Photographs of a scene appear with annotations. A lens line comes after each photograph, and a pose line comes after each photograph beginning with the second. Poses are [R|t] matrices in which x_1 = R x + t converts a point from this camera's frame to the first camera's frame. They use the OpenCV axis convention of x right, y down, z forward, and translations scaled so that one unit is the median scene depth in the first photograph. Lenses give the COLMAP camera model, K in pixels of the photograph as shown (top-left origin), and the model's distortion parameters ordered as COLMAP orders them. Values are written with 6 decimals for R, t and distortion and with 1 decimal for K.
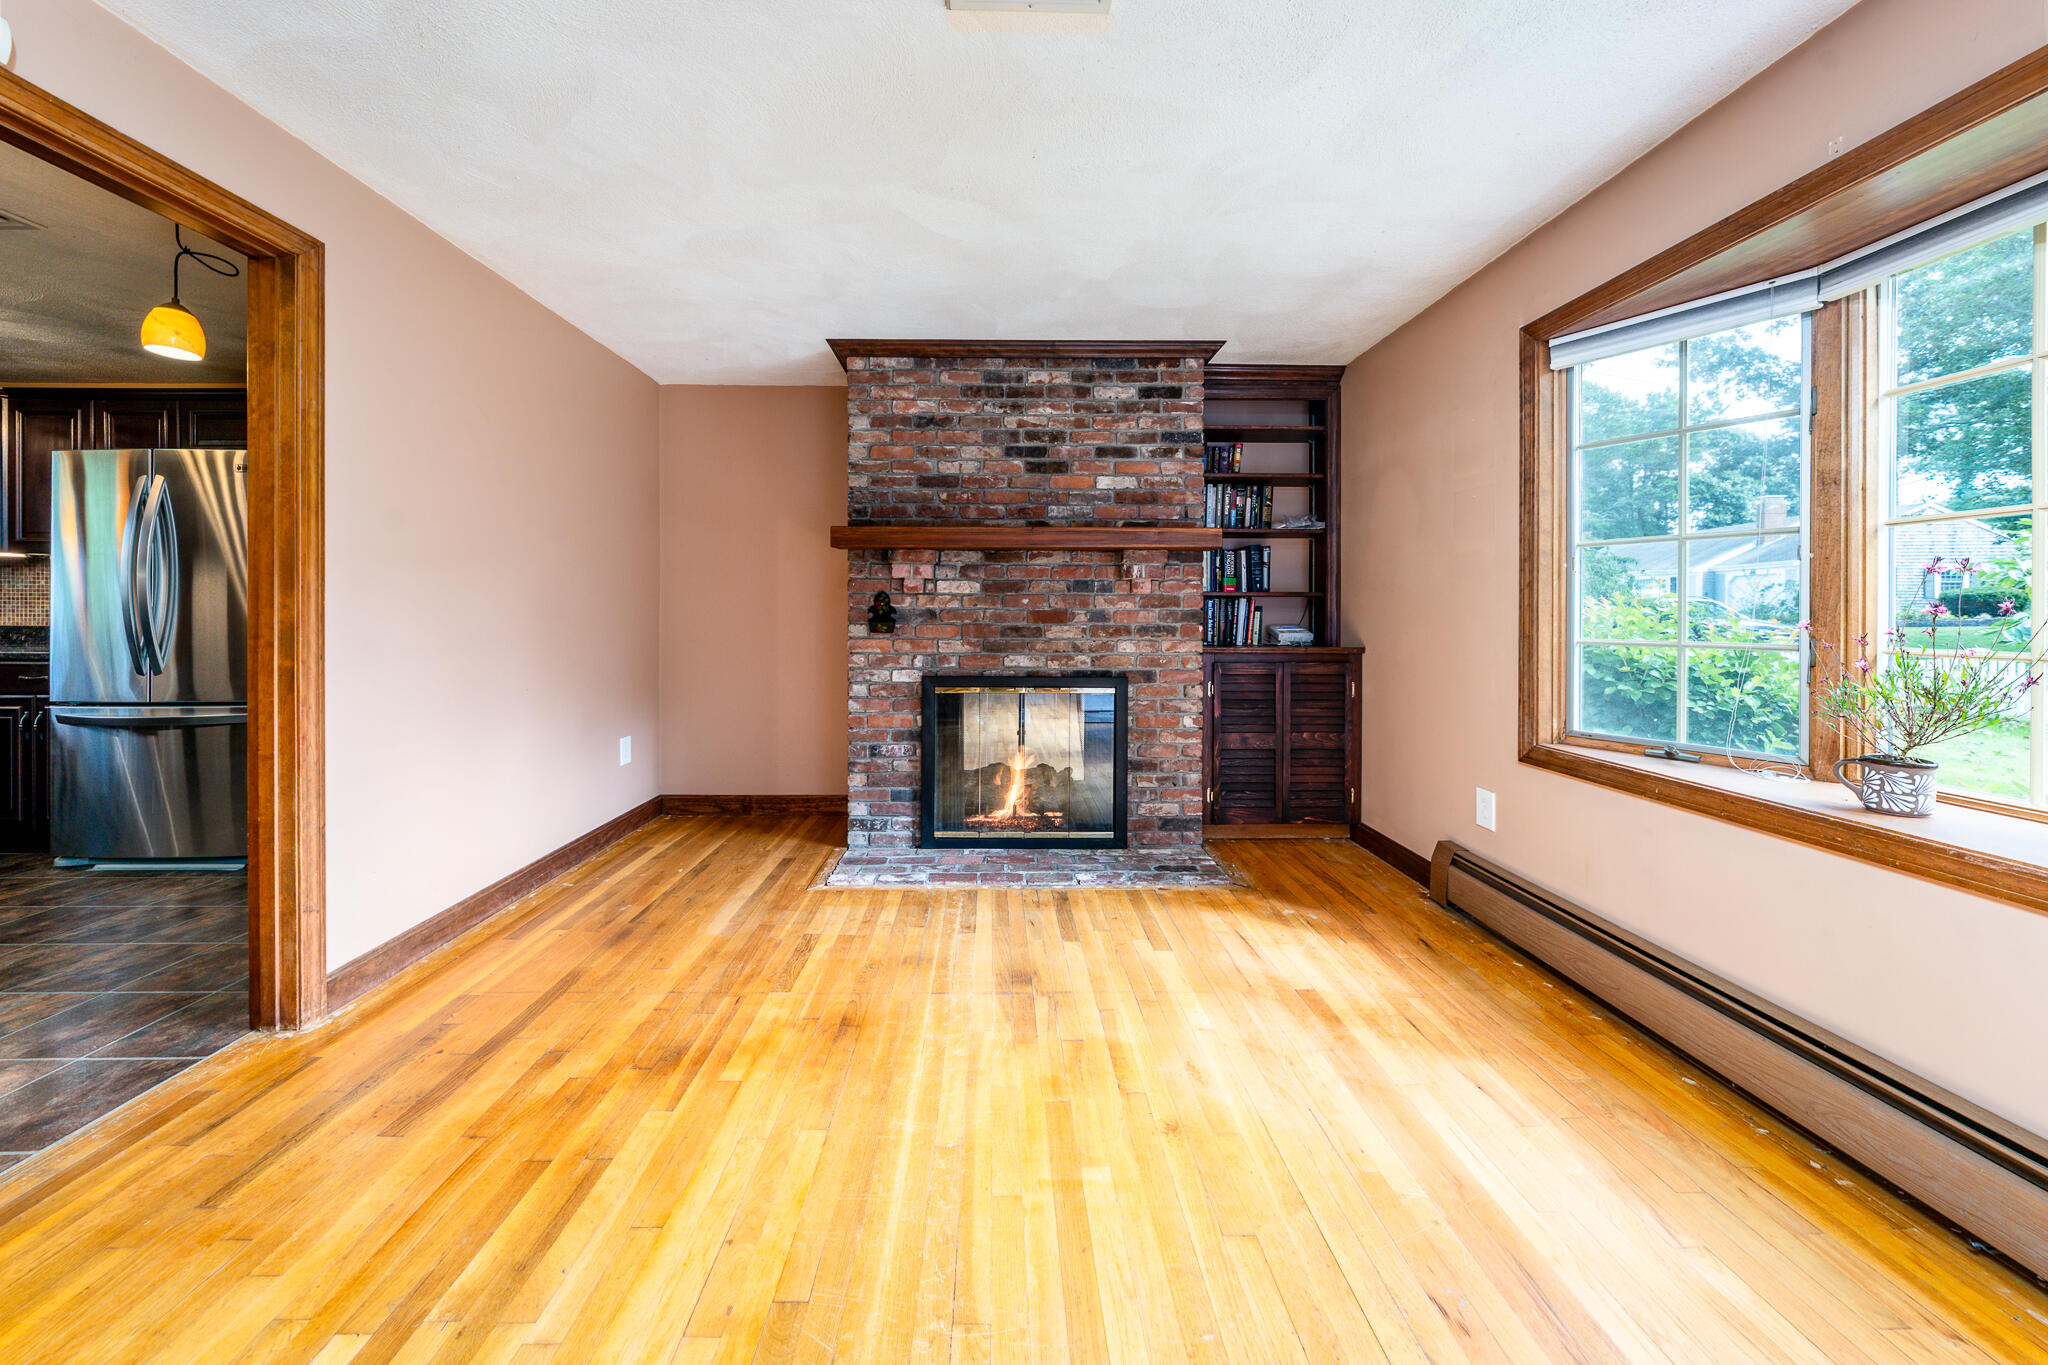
lens RADIAL K [[728.4, 0, 987.8], [0, 728.4, 610.8], [0, 0, 1]] dist [-0.000010, 0.000001]
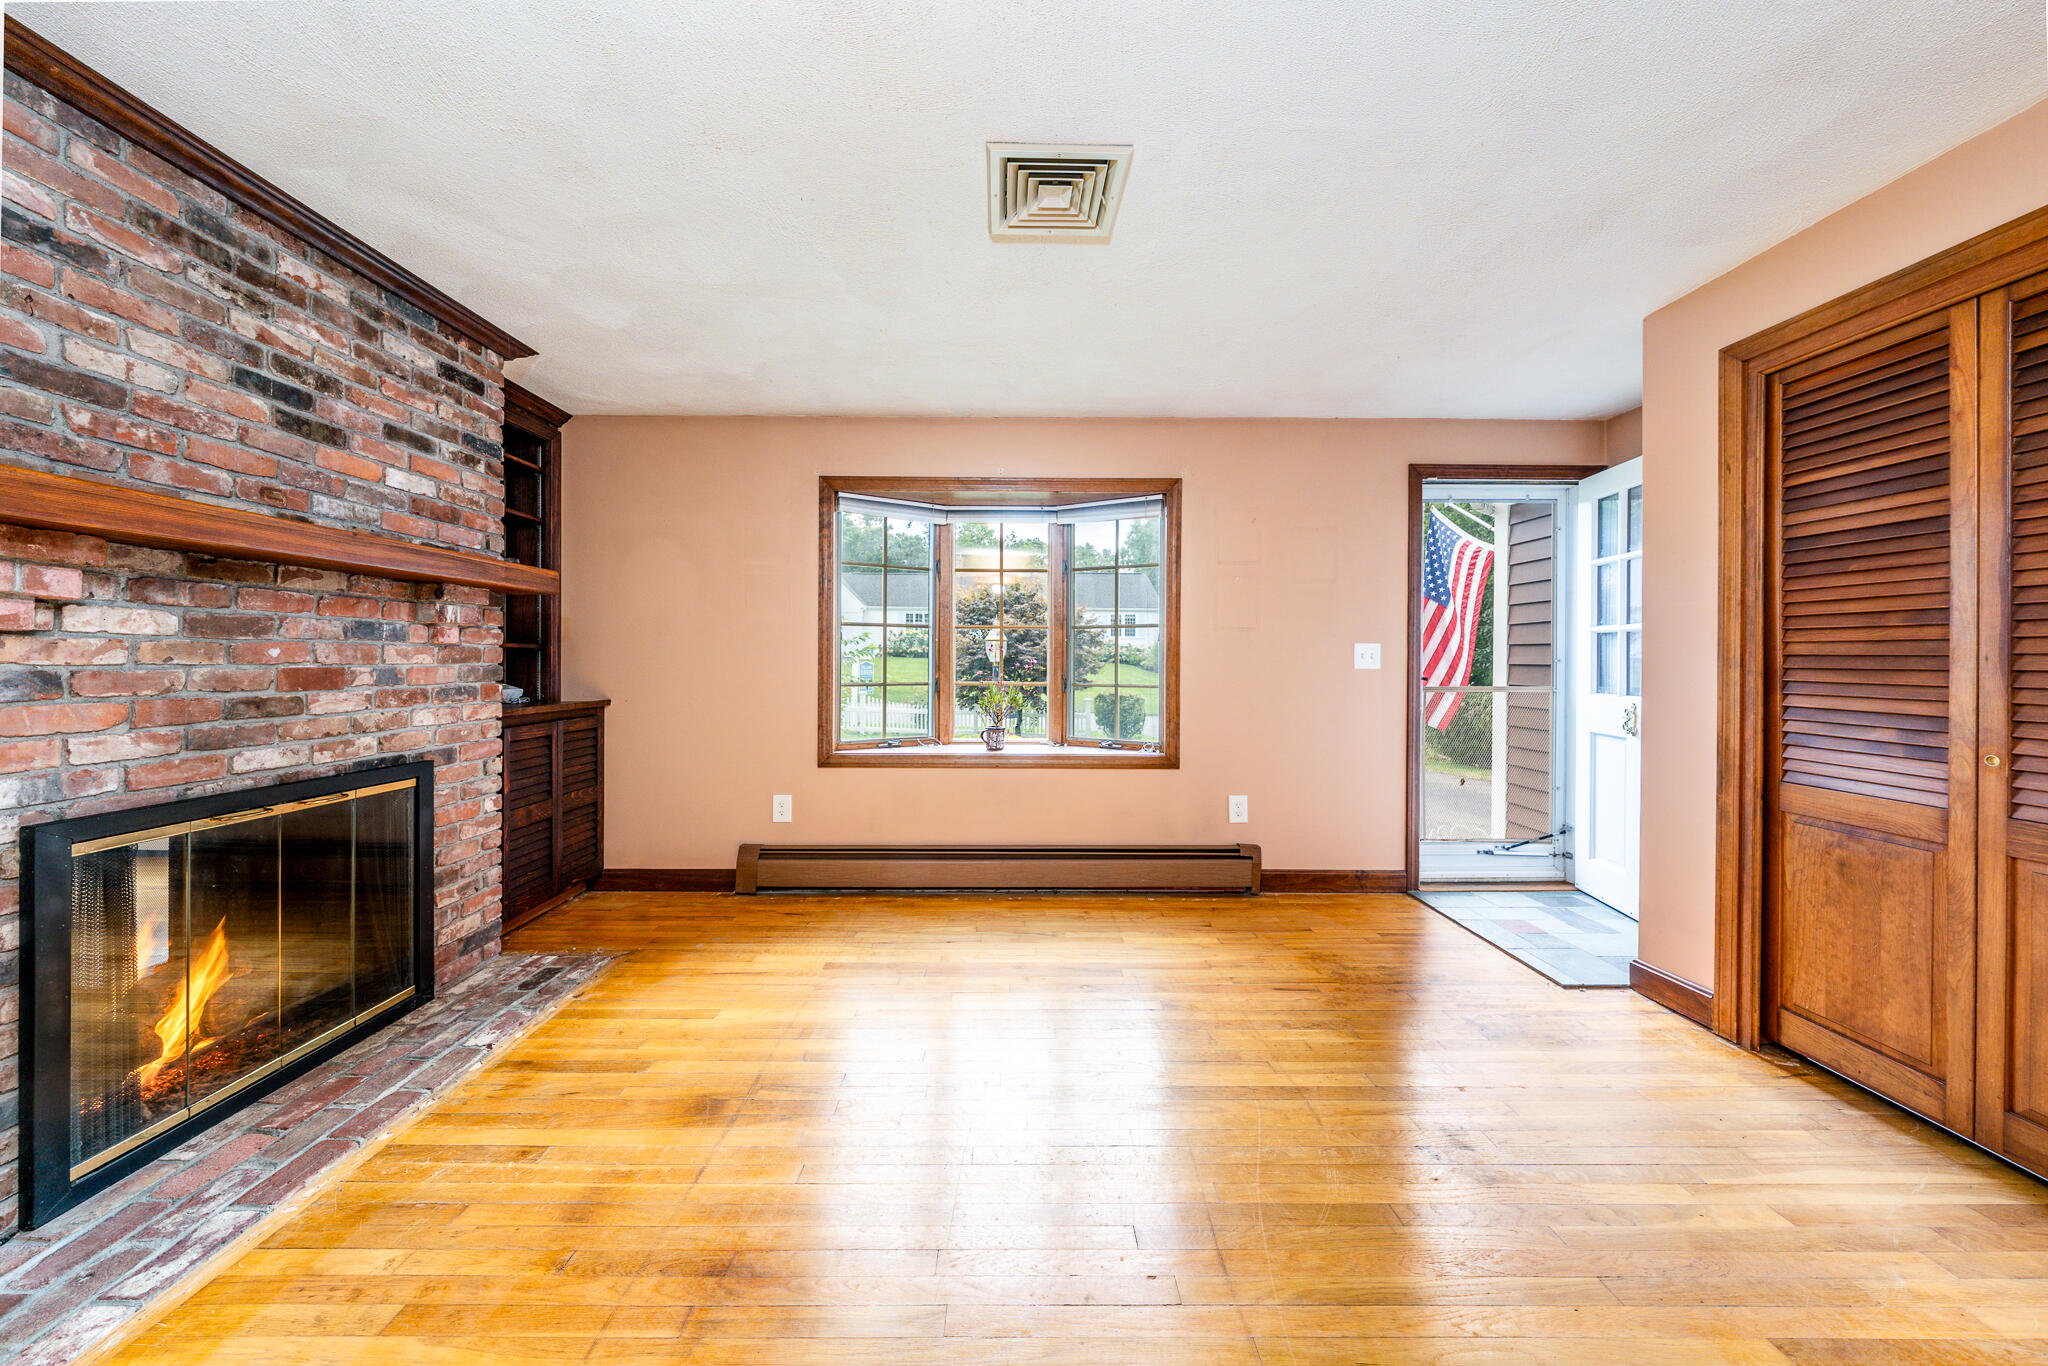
lens RADIAL K [[712.1, 0, 1030.6], [0, 712.1, 657.2], [0, 0, 1]] dist [-0.002104, -0.000172]
pose [[-0.019773, 0.002032, 0.999802, -0.514476], [-0.004572, 0.999987, -0.002122, -0.011120], [-0.999794, -0.004613, -0.019764, 0.421364]]
